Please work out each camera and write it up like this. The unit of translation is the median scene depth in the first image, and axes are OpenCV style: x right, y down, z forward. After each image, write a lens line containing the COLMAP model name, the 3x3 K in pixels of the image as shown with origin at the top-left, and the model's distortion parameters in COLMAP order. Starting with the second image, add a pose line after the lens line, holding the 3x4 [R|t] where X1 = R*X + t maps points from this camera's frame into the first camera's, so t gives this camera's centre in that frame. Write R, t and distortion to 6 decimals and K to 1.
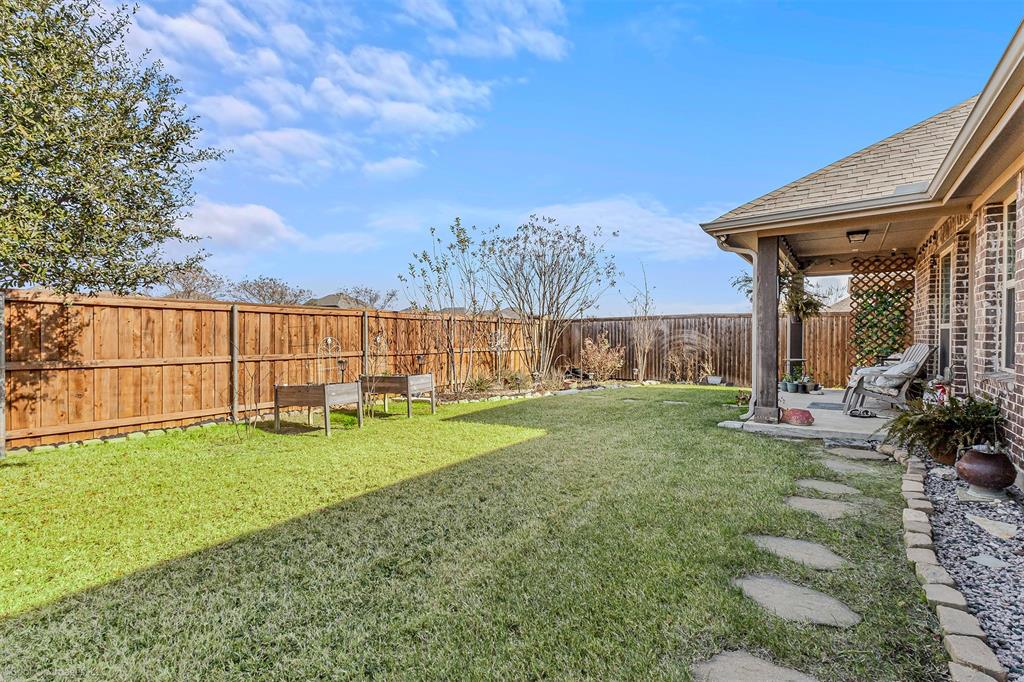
lens RADIAL K [[473.9, 0, 514.9], [0, 473.9, 338.5], [0, 0, 1]] dist [0.019680, 0.000367]
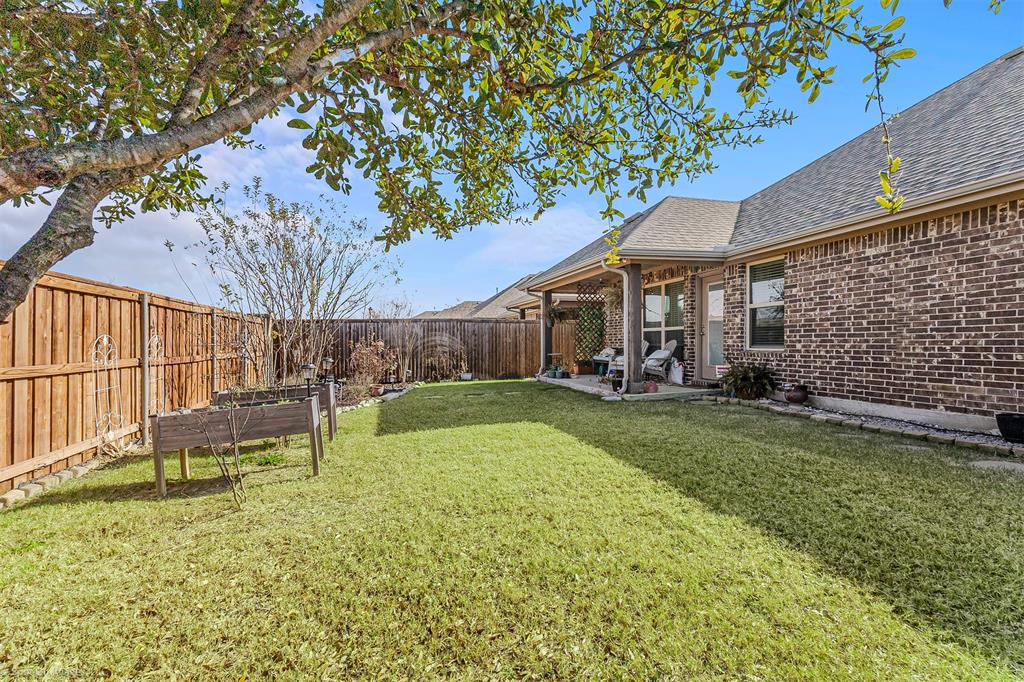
lens RADIAL K [[473.9, 0, 515.4], [0, 473.9, 341.4], [0, 0, 1]] dist [0.019680, 0.000367]
pose [[0.629598, -0.002815, 0.776916, -0.525138], [0.012452, 0.999902, -0.006468, 0.015879], [-0.776821, 0.013747, 0.629571, 0.251823]]
